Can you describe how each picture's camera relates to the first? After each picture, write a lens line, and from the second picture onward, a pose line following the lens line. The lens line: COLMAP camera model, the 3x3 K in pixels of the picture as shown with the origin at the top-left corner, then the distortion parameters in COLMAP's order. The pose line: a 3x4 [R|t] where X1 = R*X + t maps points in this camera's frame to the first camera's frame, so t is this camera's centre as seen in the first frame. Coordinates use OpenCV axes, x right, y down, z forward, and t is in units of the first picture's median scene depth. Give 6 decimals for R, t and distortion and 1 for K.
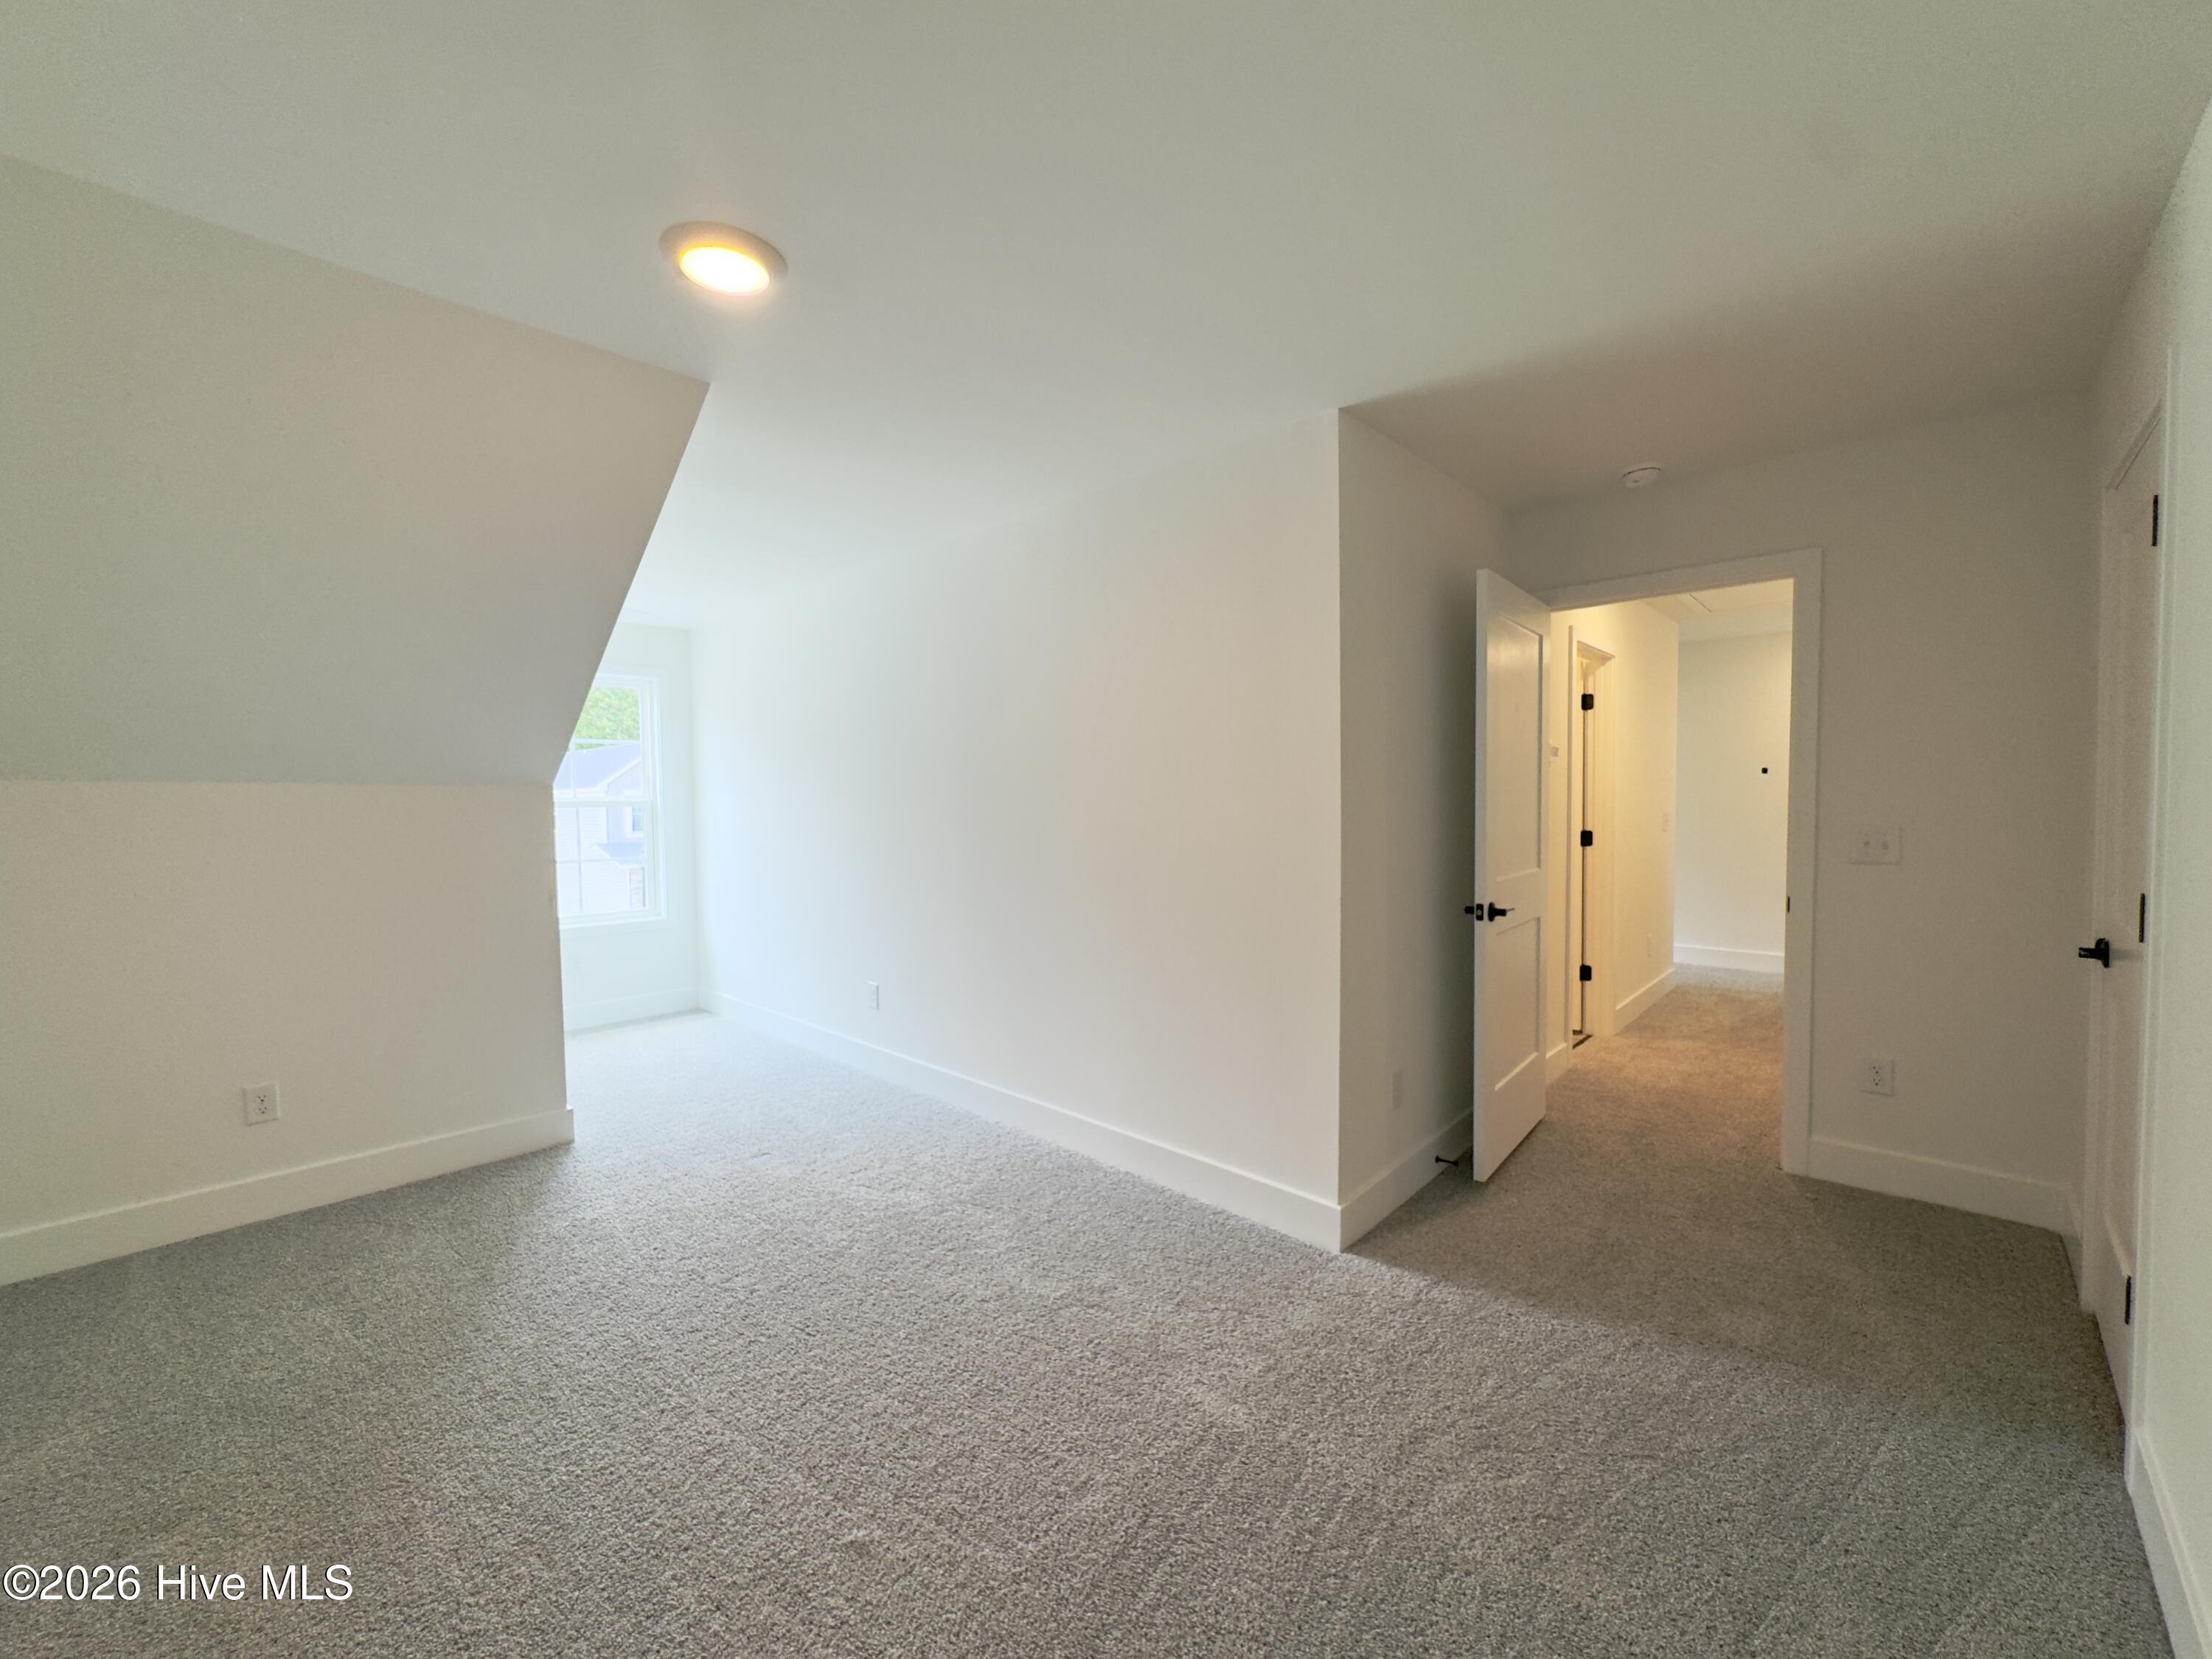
lens RADIAL K [[884.8, 0, 1103.9], [0, 884.8, 828.7], [0, 0, 1]] dist [-0.001447, 0.000418]
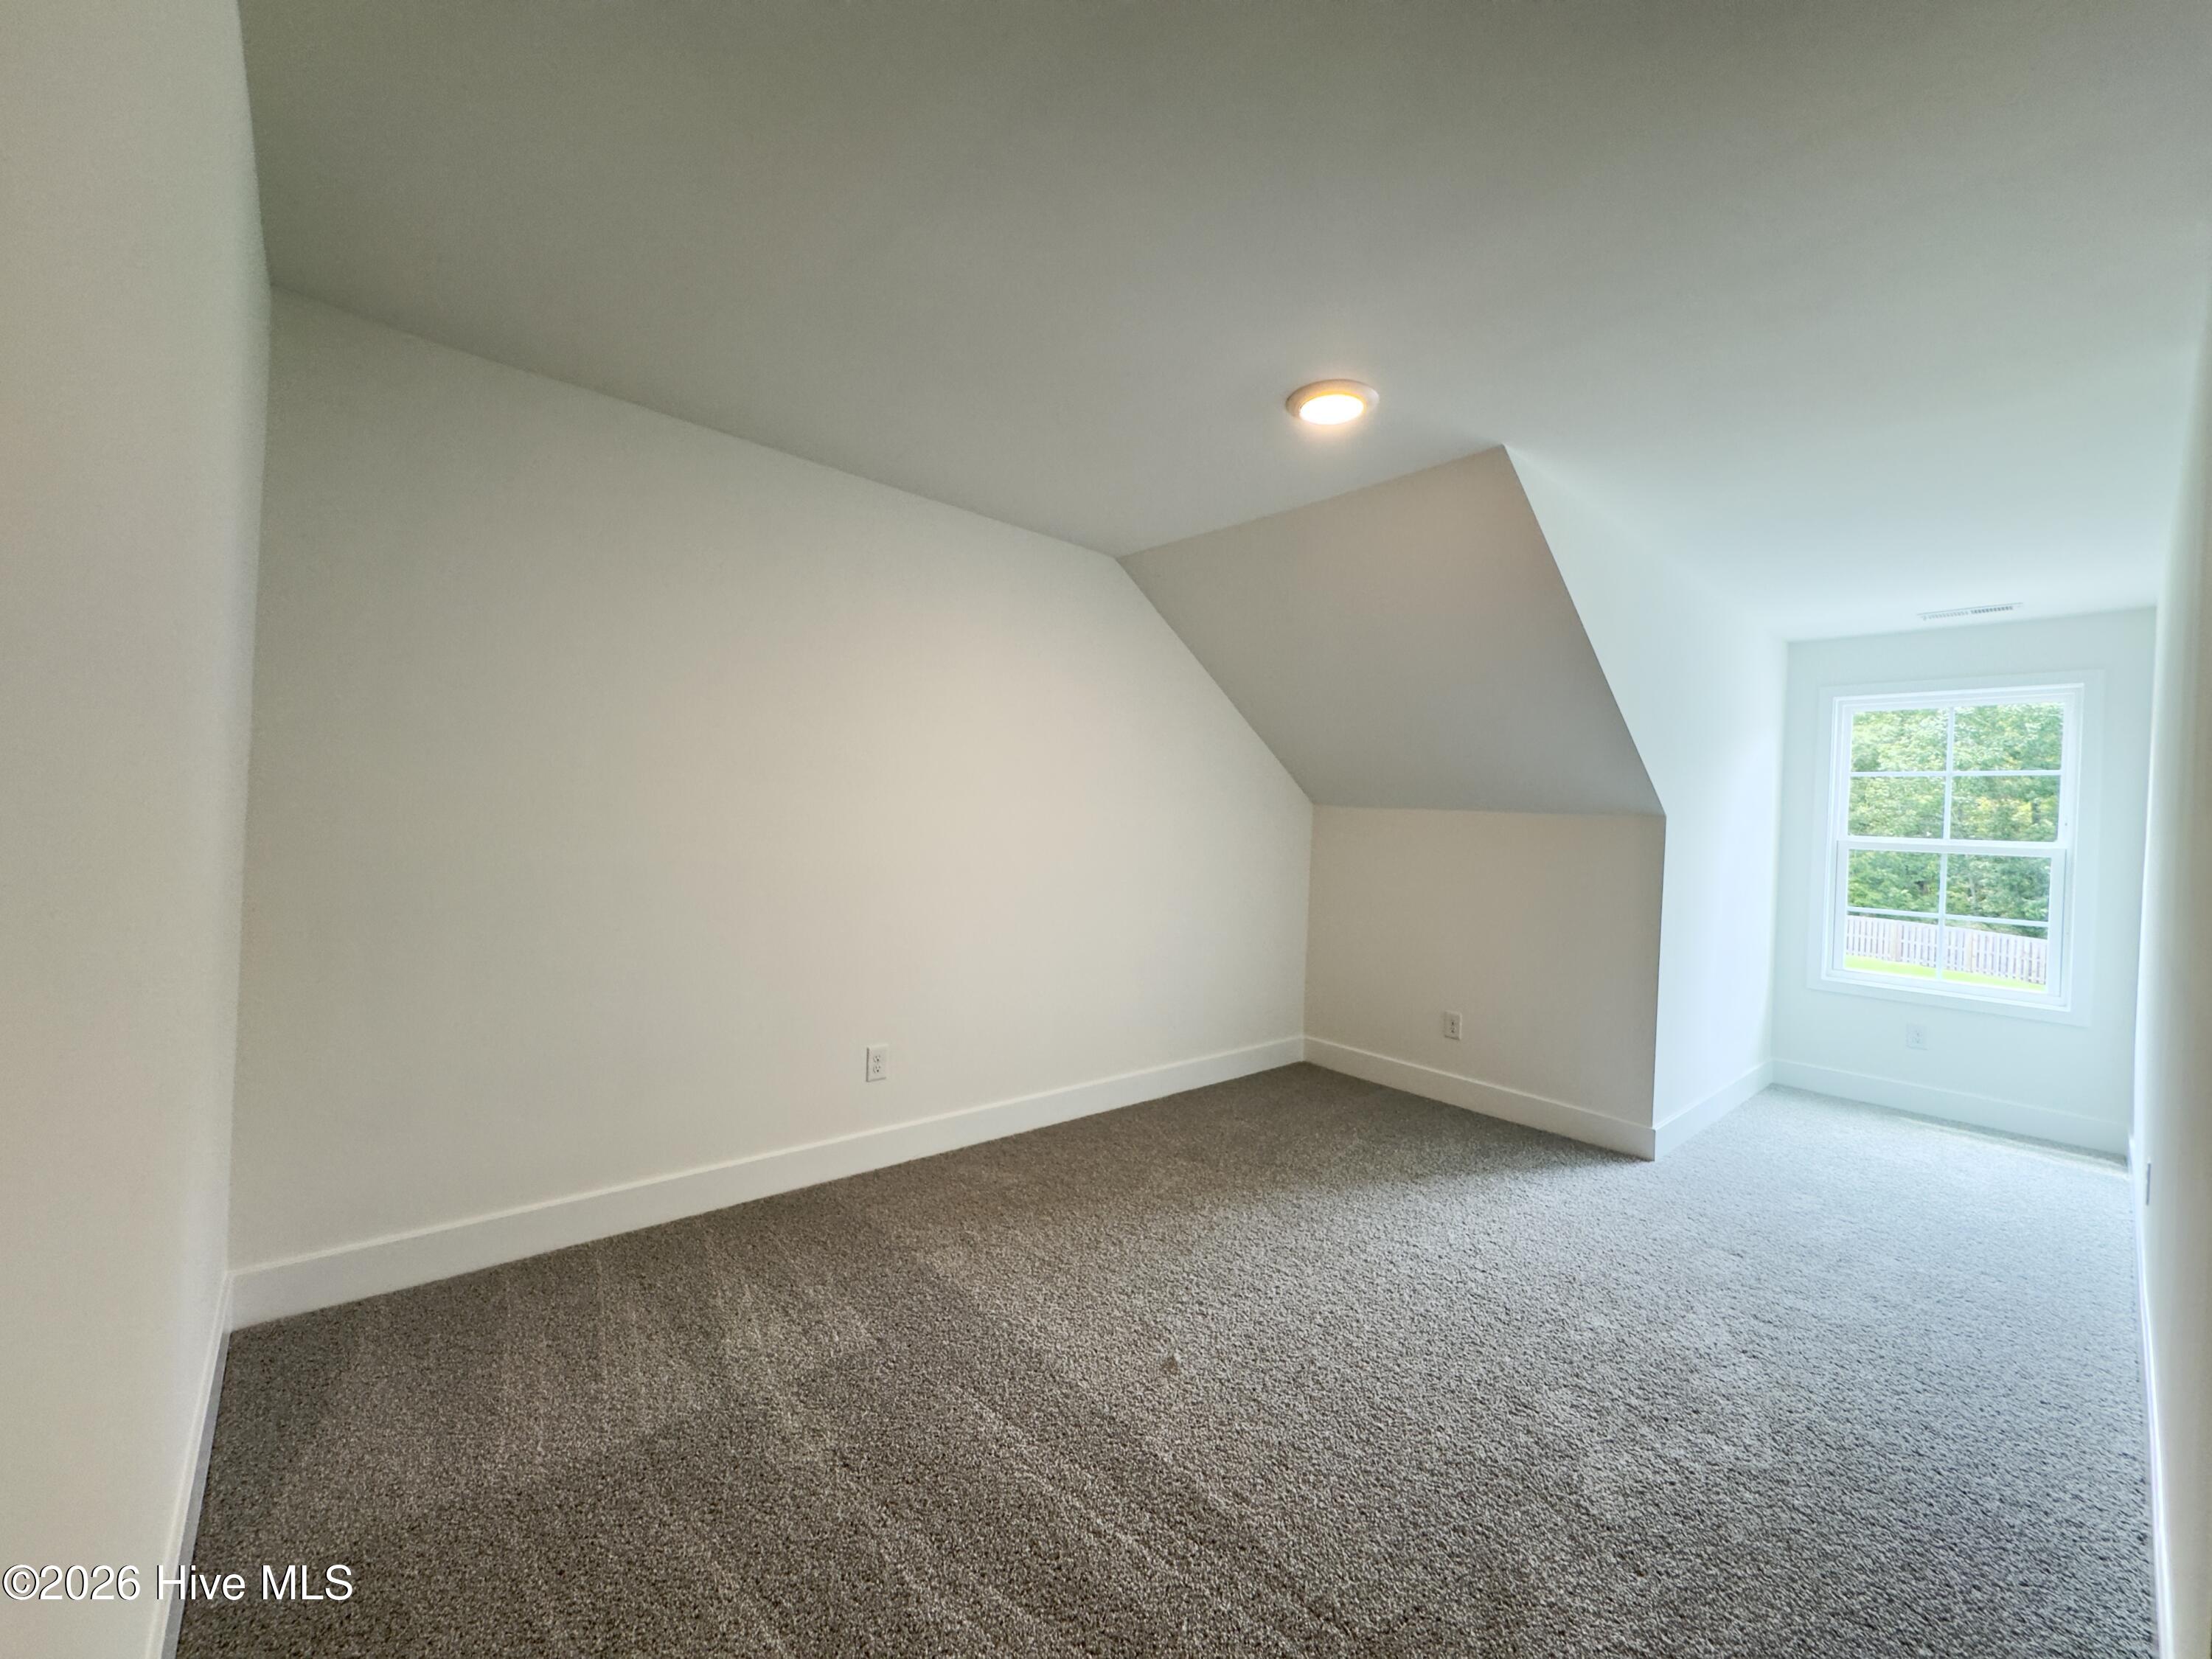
lens RADIAL K [[884.8, 0, 1103.0], [0, 884.8, 826.8], [0, 0, 1]] dist [-0.001447, 0.000418]
pose [[-0.085992, 0.021381, -0.996066, 0.617331], [-0.071651, 0.997048, 0.027587, -0.023058], [0.993716, 0.073741, -0.084206, 0.545146]]
